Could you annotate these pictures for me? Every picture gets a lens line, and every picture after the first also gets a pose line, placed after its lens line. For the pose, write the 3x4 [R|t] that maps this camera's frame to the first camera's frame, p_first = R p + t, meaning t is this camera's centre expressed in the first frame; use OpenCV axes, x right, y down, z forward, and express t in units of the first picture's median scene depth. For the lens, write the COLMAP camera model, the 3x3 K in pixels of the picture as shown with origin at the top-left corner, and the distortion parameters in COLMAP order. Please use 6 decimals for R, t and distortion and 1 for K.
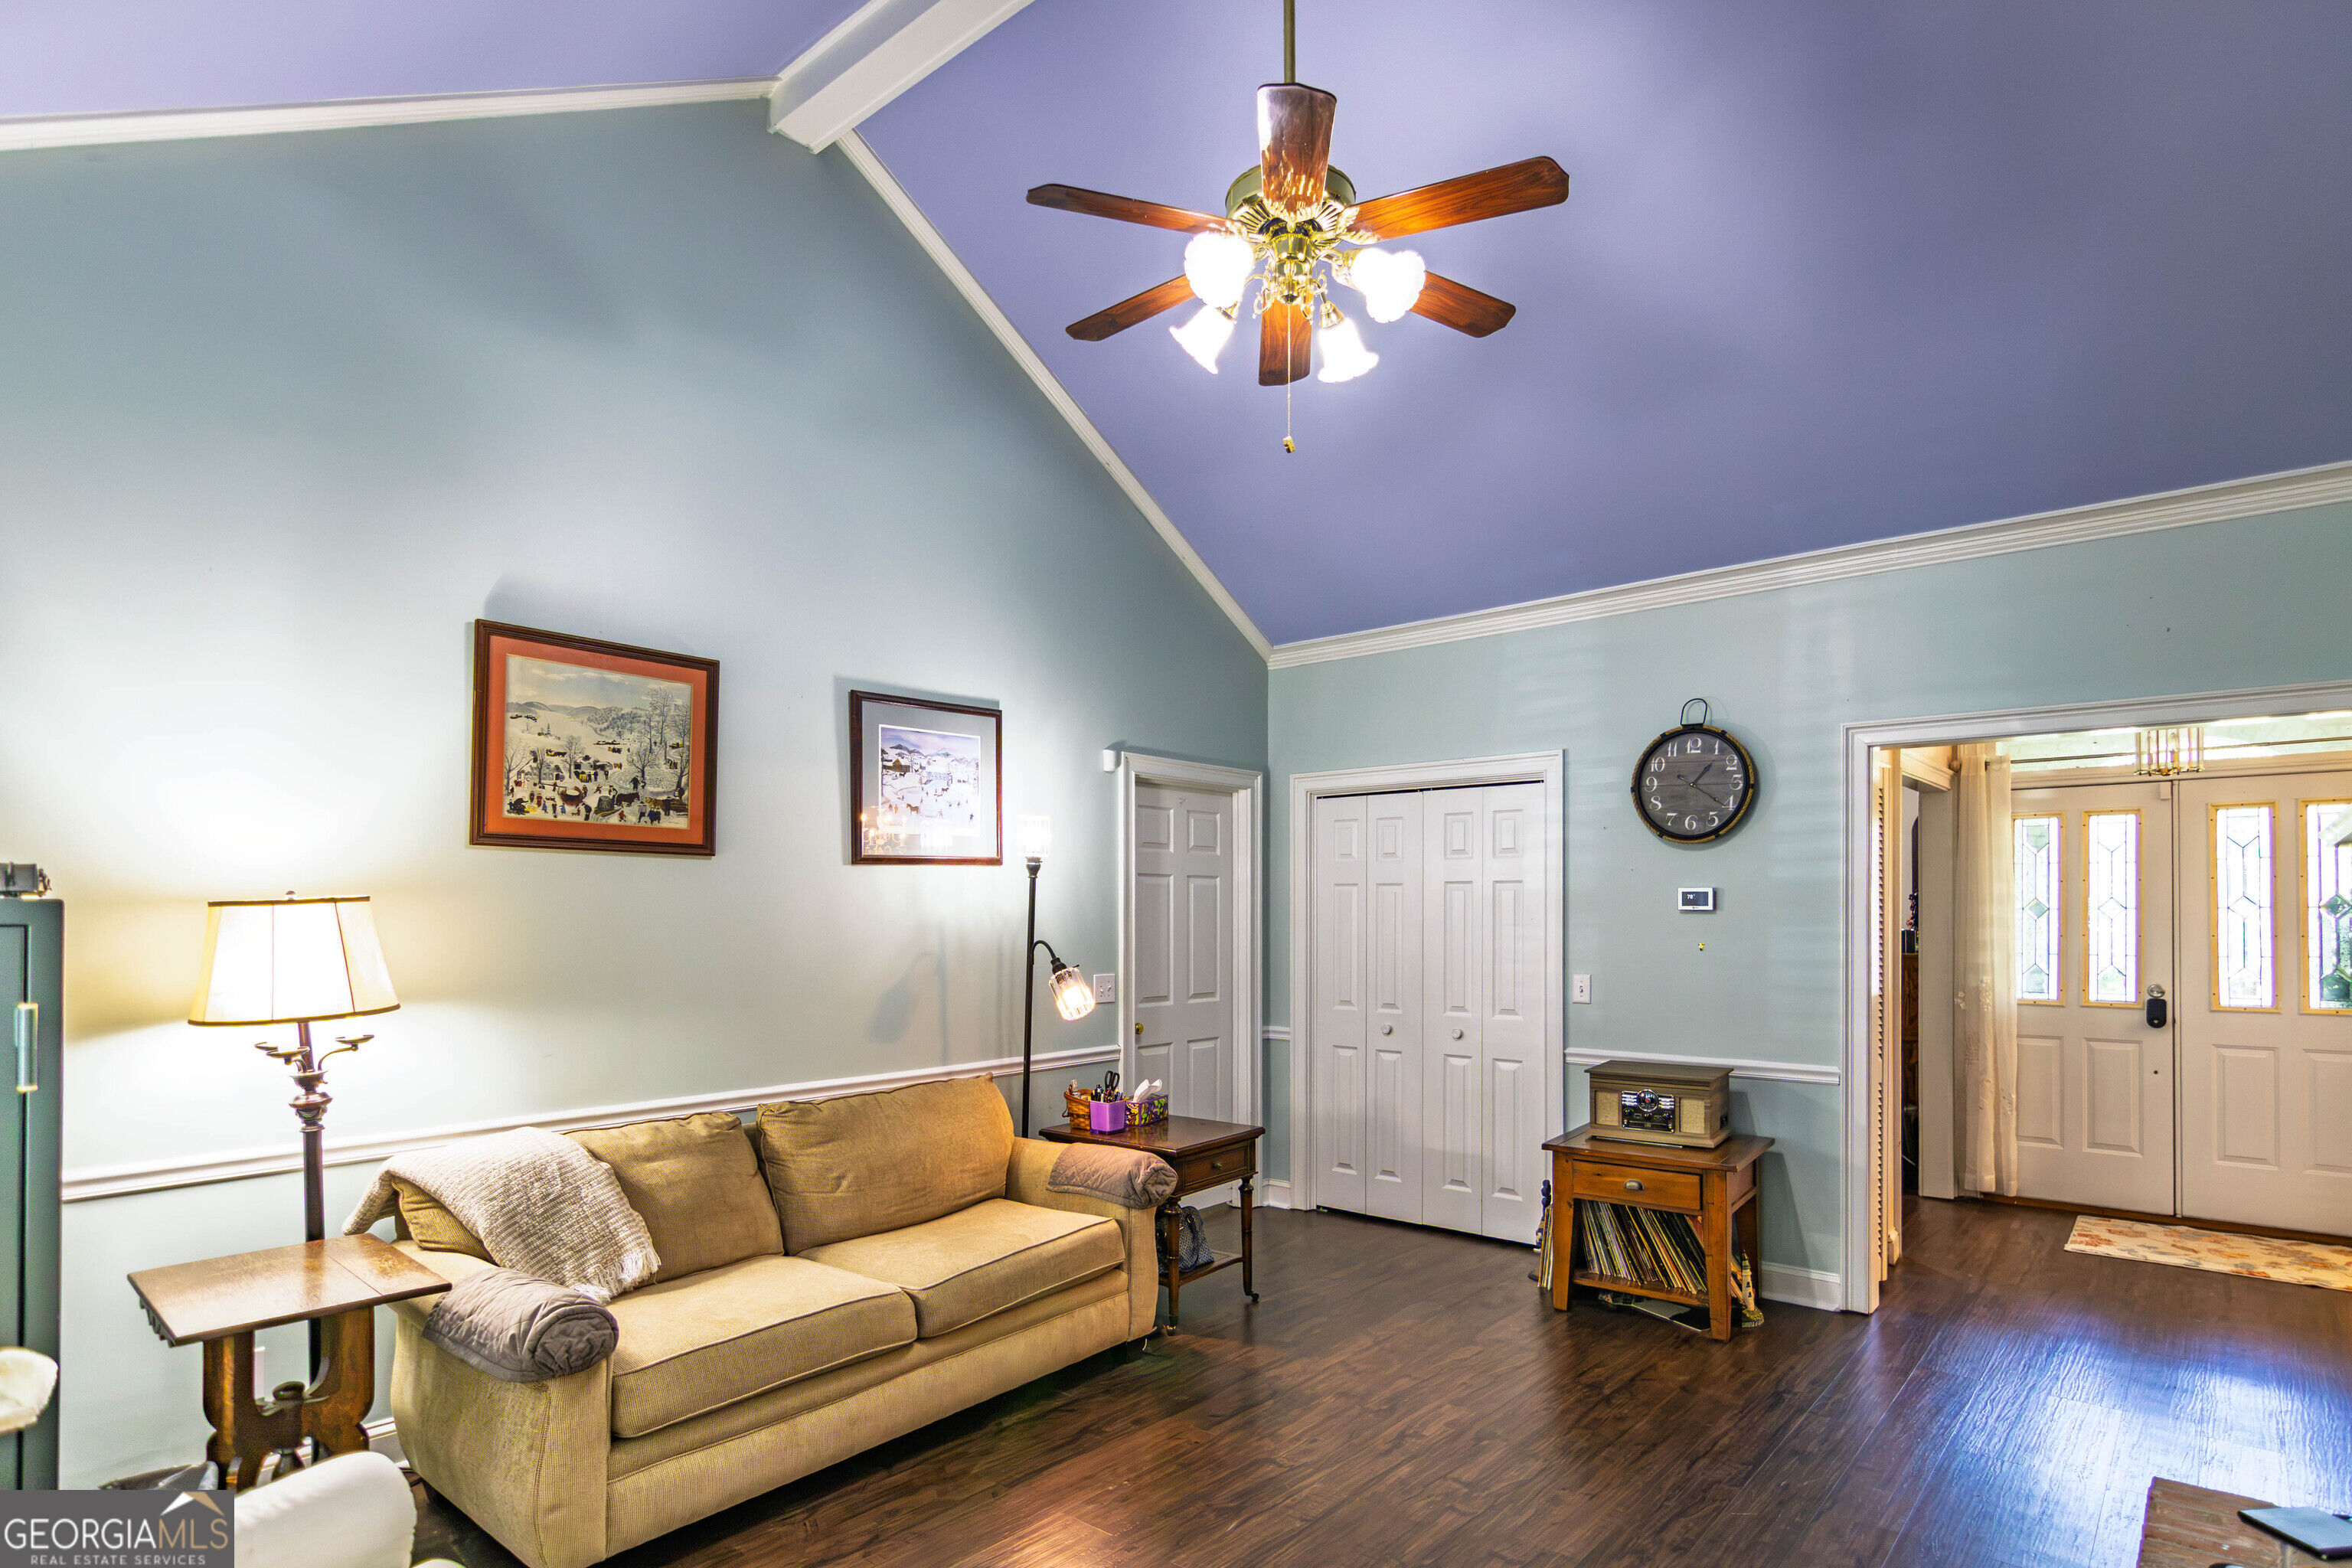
lens RADIAL K [[1224.2, 0, 1190.7], [0, 1224.2, 911.5], [0, 0, 1]] dist [-0.000586, -0.000626]
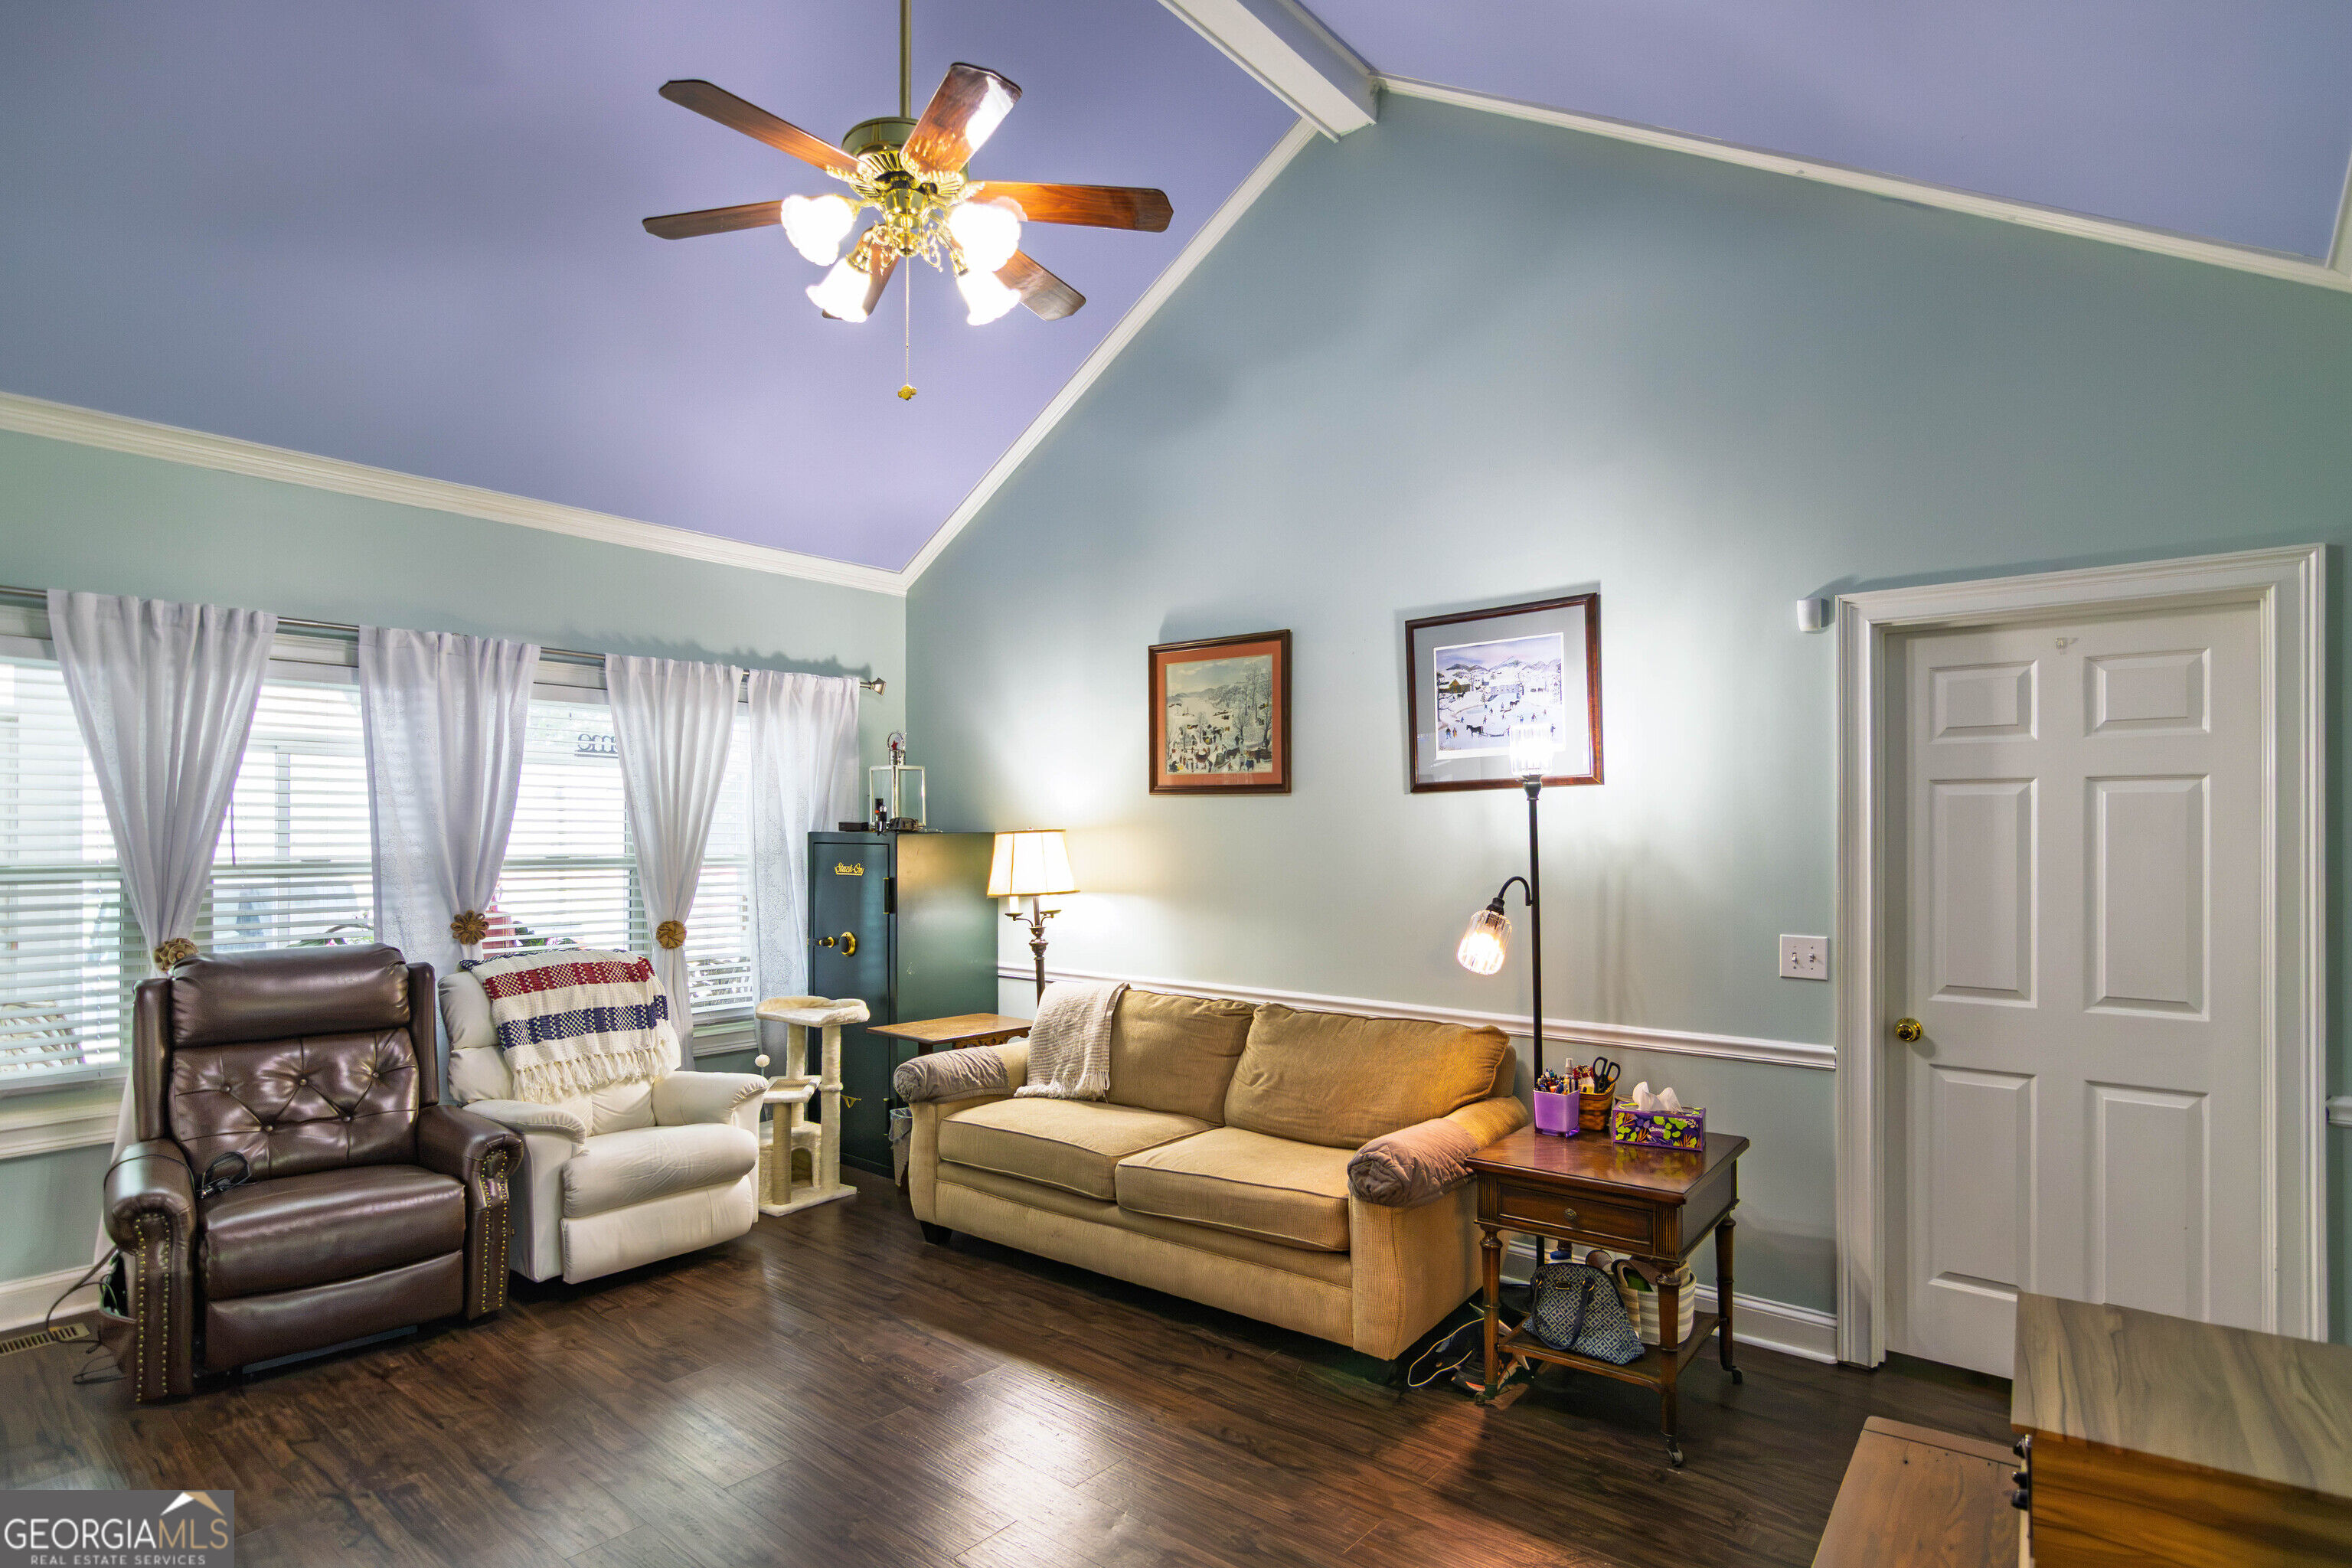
lens RADIAL K [[1227.7, 0, 1177.1], [0, 1227.7, 830.6], [0, 0, 1]] dist [0.003744, 0.000083]
pose [[0.000593, 0.001458, -0.999999, 0.829000], [0.001197, 0.999998, 0.001459, -0.010628], [0.999999, -0.001198, 0.000591, 0.909483]]
